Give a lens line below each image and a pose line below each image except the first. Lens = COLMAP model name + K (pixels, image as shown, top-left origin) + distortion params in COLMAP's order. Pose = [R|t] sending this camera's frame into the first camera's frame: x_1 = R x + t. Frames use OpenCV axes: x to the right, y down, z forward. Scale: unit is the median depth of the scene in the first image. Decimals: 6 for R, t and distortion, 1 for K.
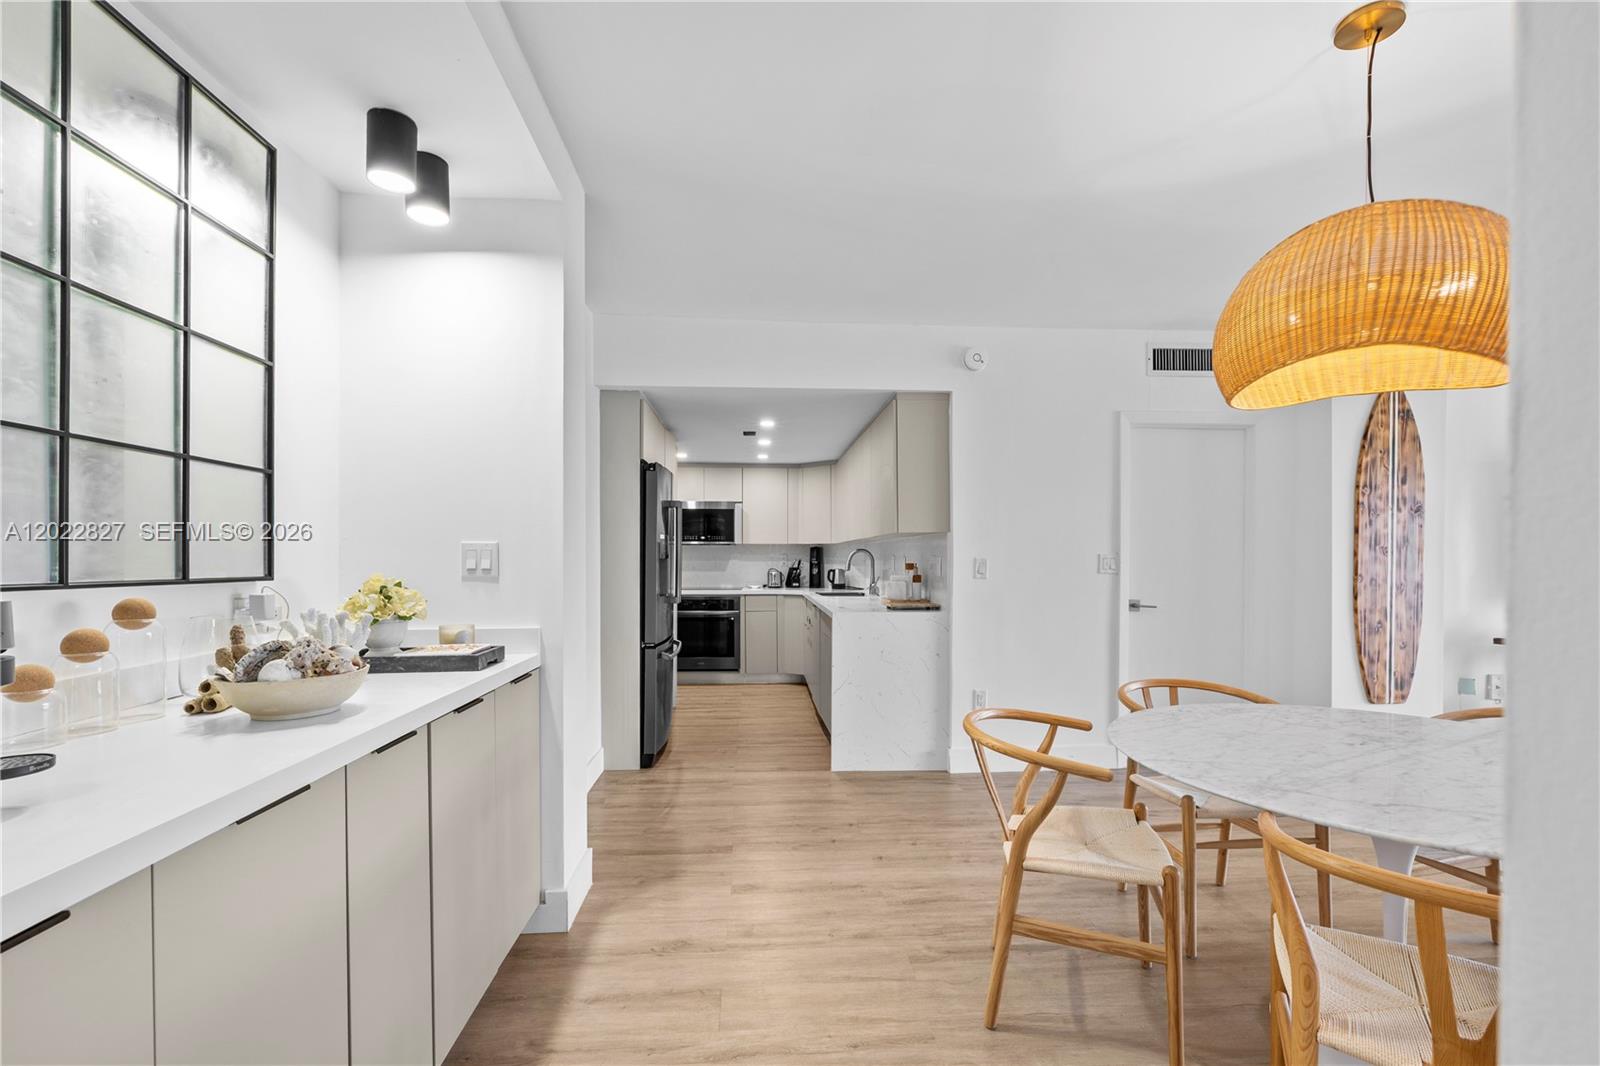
lens RADIAL K [[694.9, 0, 799.3], [0, 694.9, 567.9], [0, 0, 1]] dist [-0.001320, 0.000437]
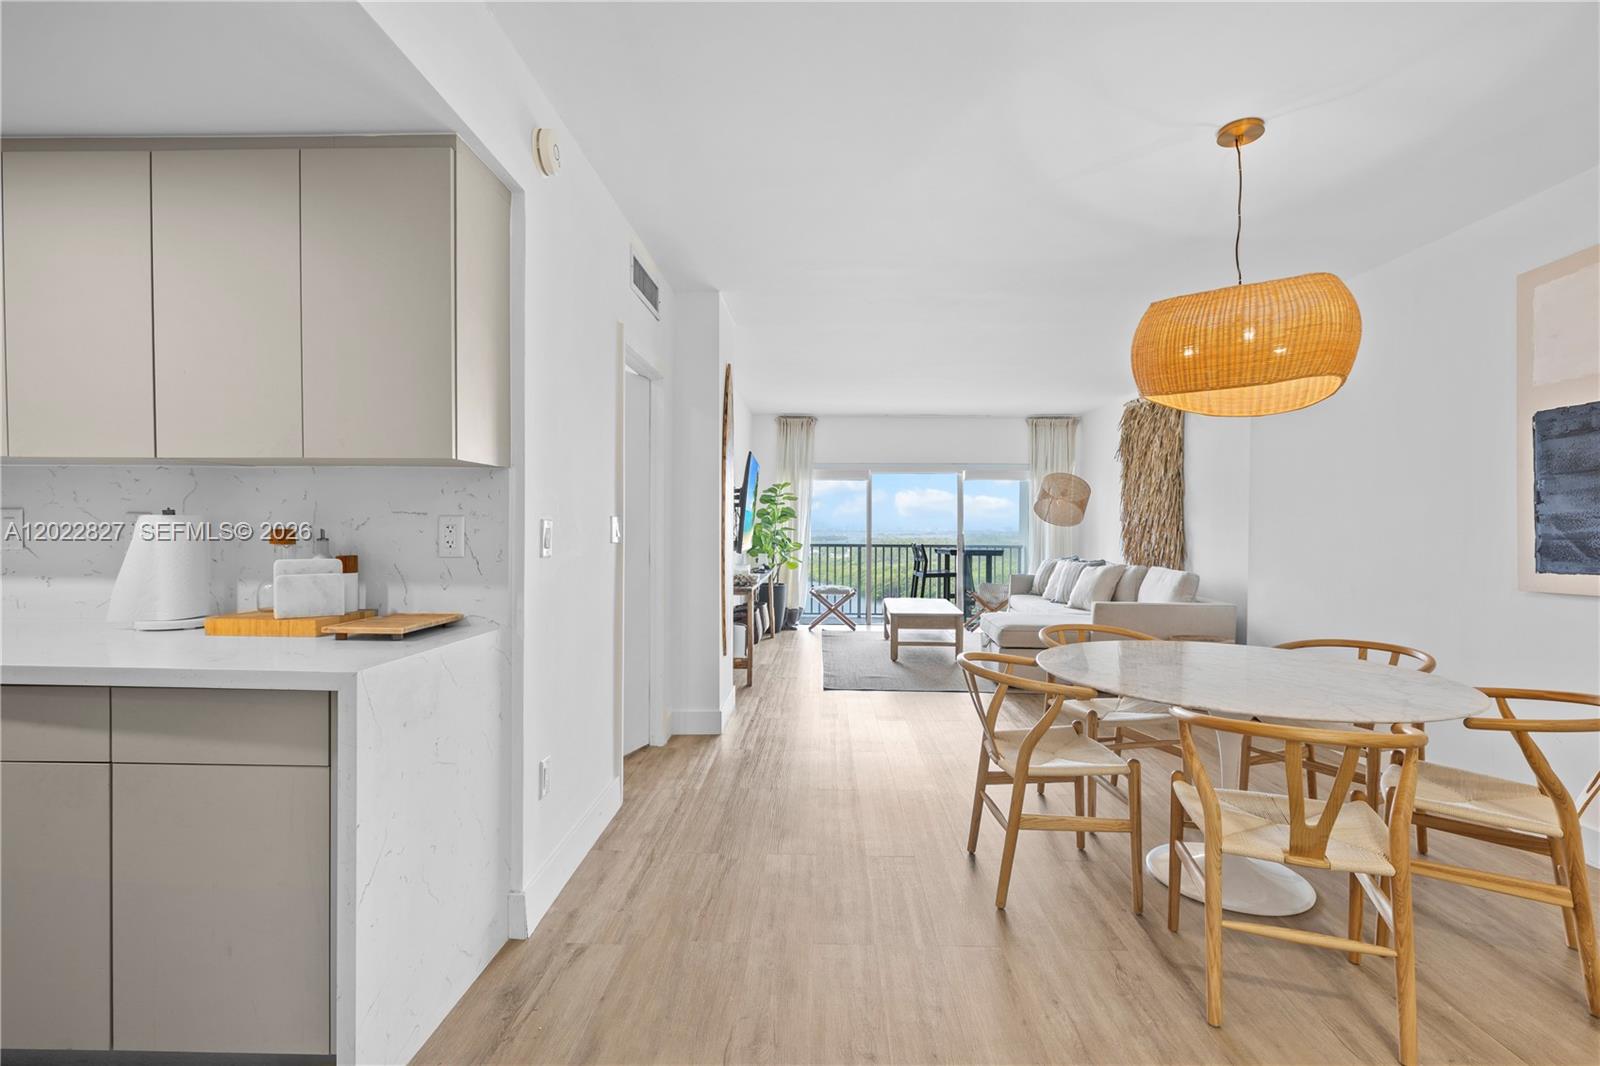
lens RADIAL K [[716.4, 0, 808.3], [0, 716.4, 538.3], [0, 0, 1]] dist [-0.000916, 0.000118]
pose [[0.099815, -0.015215, 0.994890, -0.279579], [0.004295, 0.999880, 0.014861, -0.007279], [-0.994997, 0.002790, 0.099869, 0.724891]]
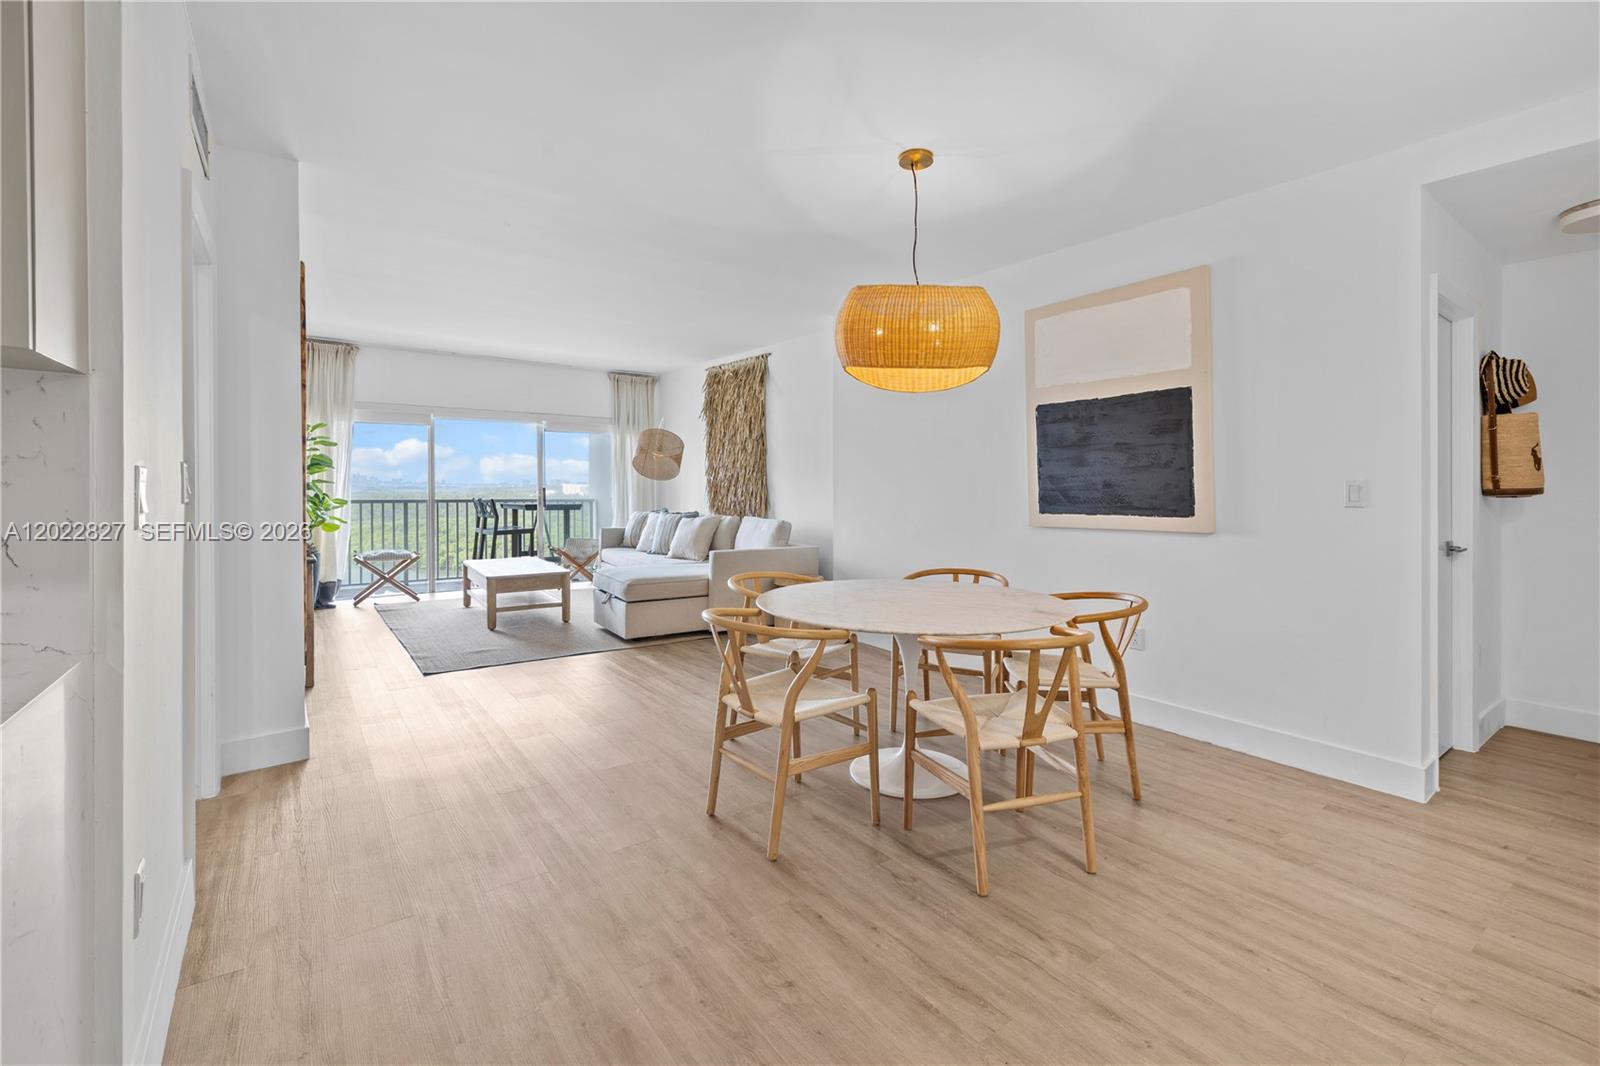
lens RADIAL K [[694.9, 0, 820.6], [0, 694.9, 489.5], [0, 0, 1]] dist [-0.001320, 0.000437]
pose [[-0.544152, -0.011665, 0.838906, -0.186732], [-0.000666, 0.999909, 0.013472, -0.008459], [-0.838986, 0.006772, -0.544110, 0.897225]]
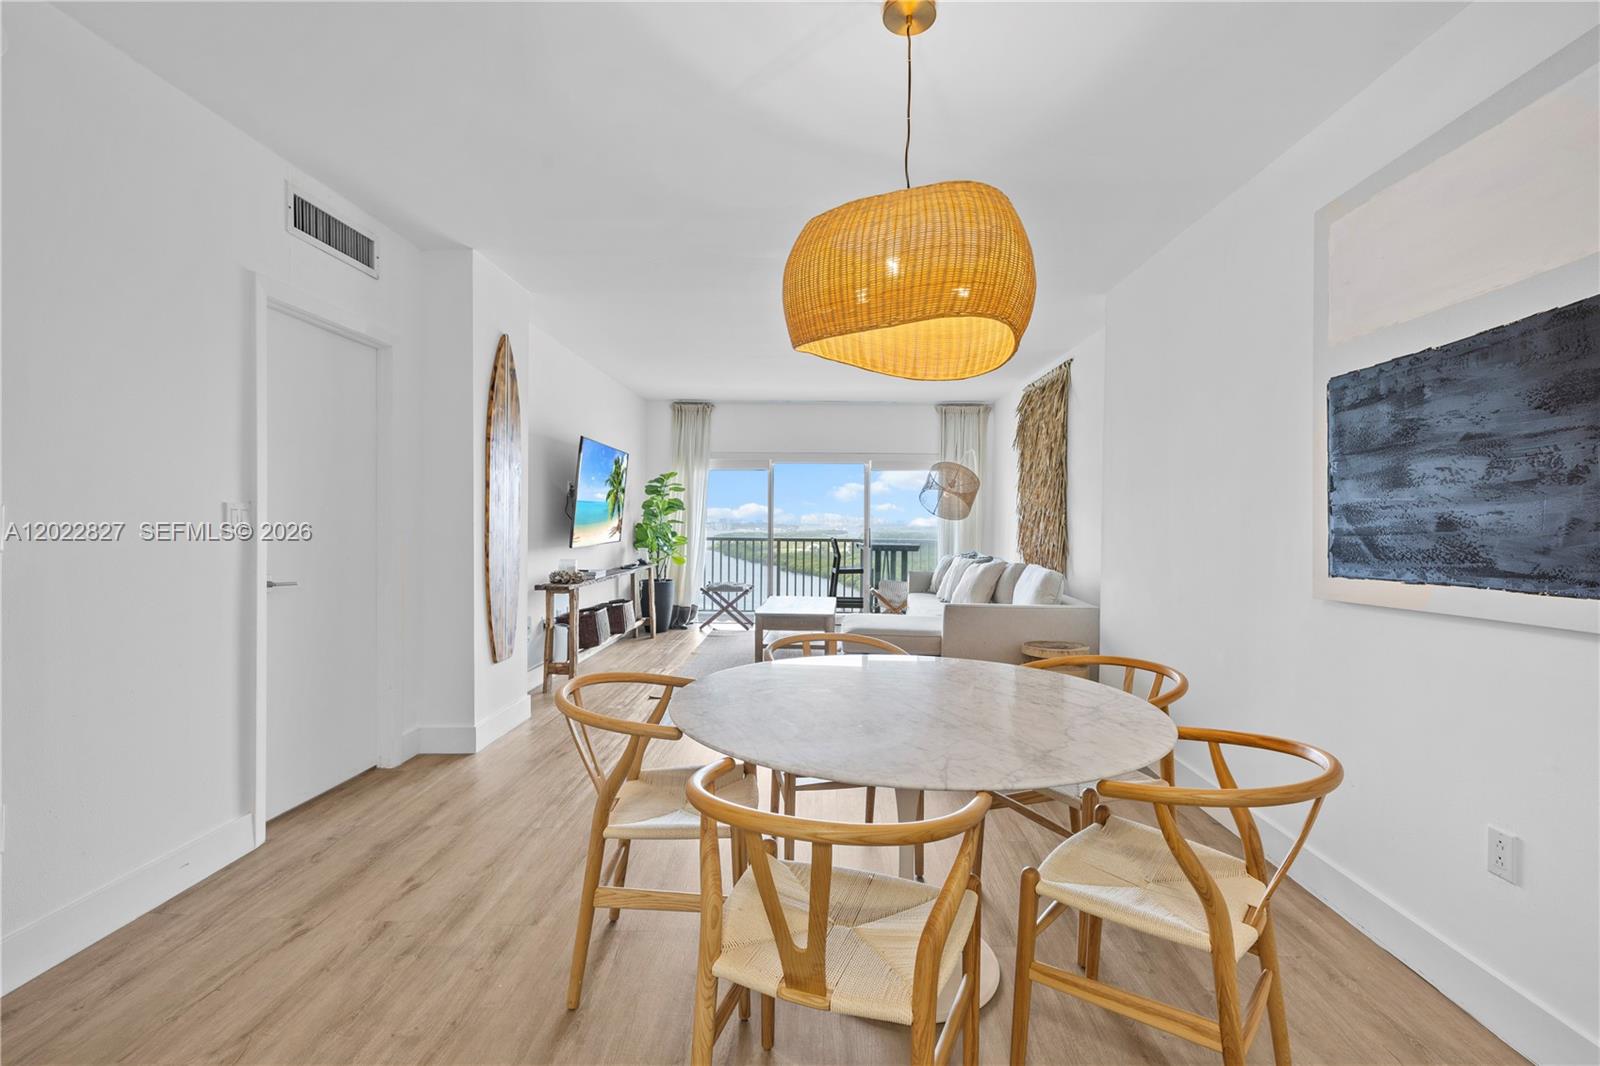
lens RADIAL K [[716.4, 0, 802.5], [0, 716.4, 533.2], [0, 0, 1]] dist [-0.000916, 0.000118]
pose [[0.106053, -0.015611, 0.994238, -0.122128], [-0.000534, 0.999876, 0.015756, -0.003438], [-0.994360, -0.002202, 0.106031, 0.445580]]
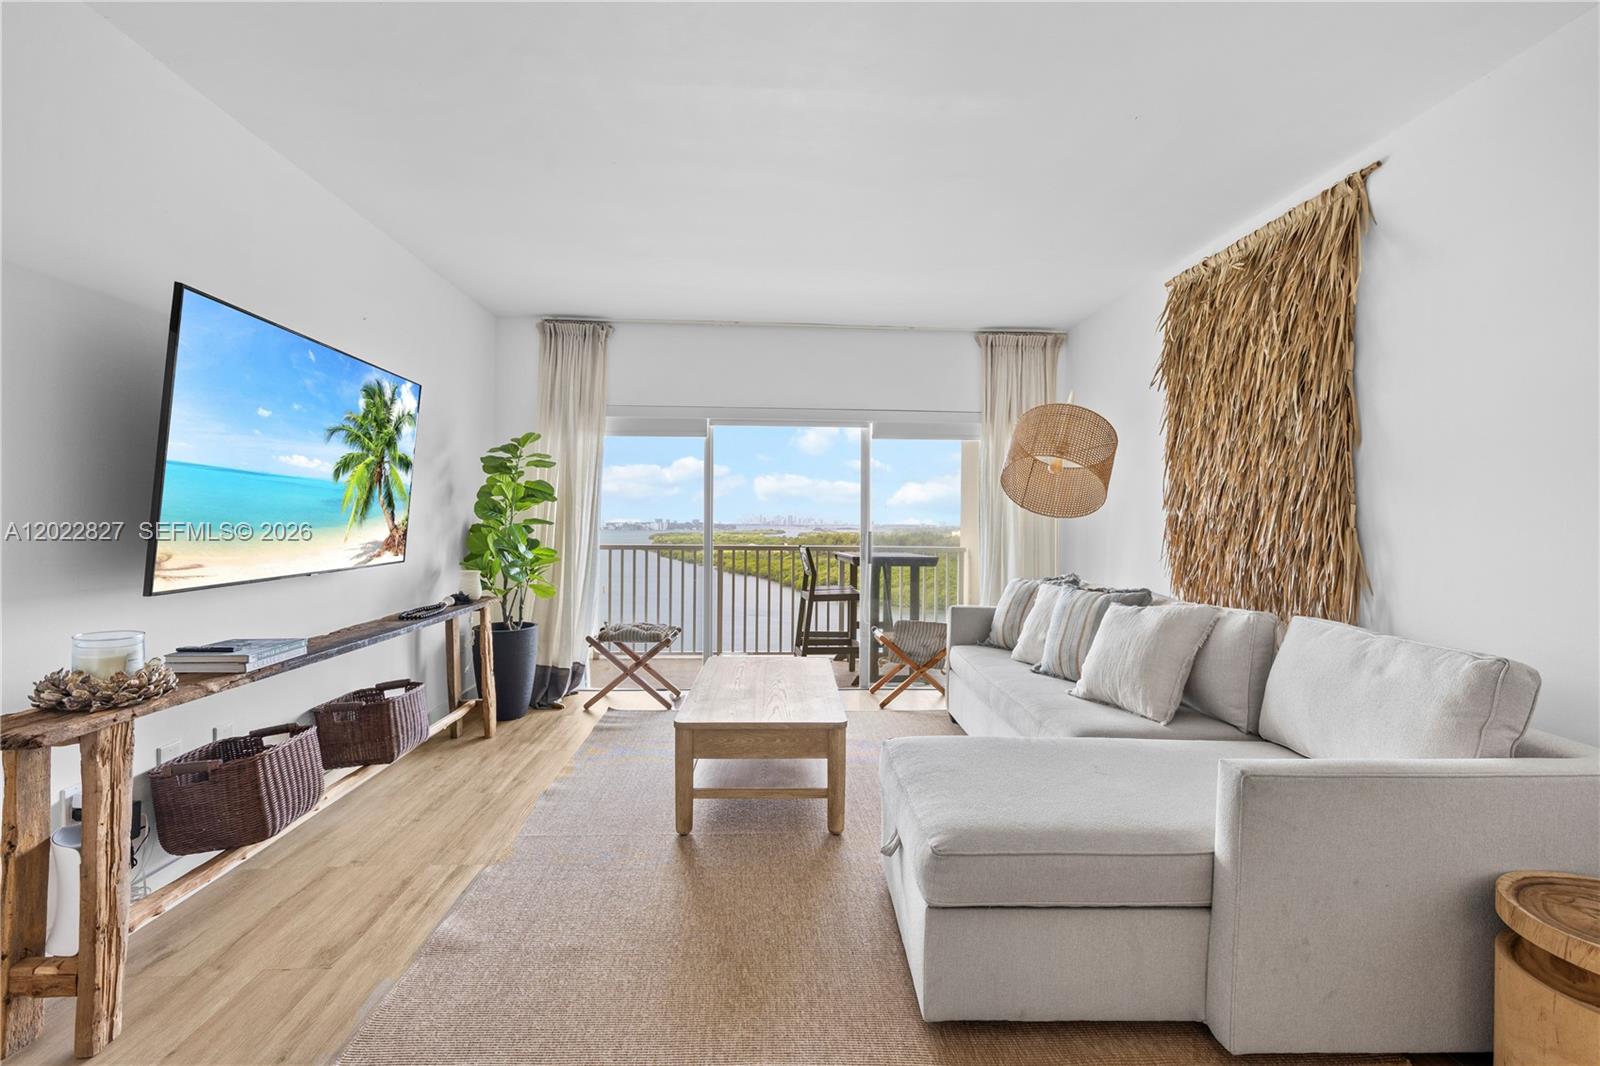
lens RADIAL K [[716.4, 0, 811.2], [0, 716.4, 535.3], [0, 0, 1]] dist [-0.000916, 0.000118]
pose [[0.010534, -0.020532, 0.999734, 0.669315], [0.000589, 0.999789, 0.020527, -0.005444], [-0.999944, 0.000373, 0.010544, 0.563958]]
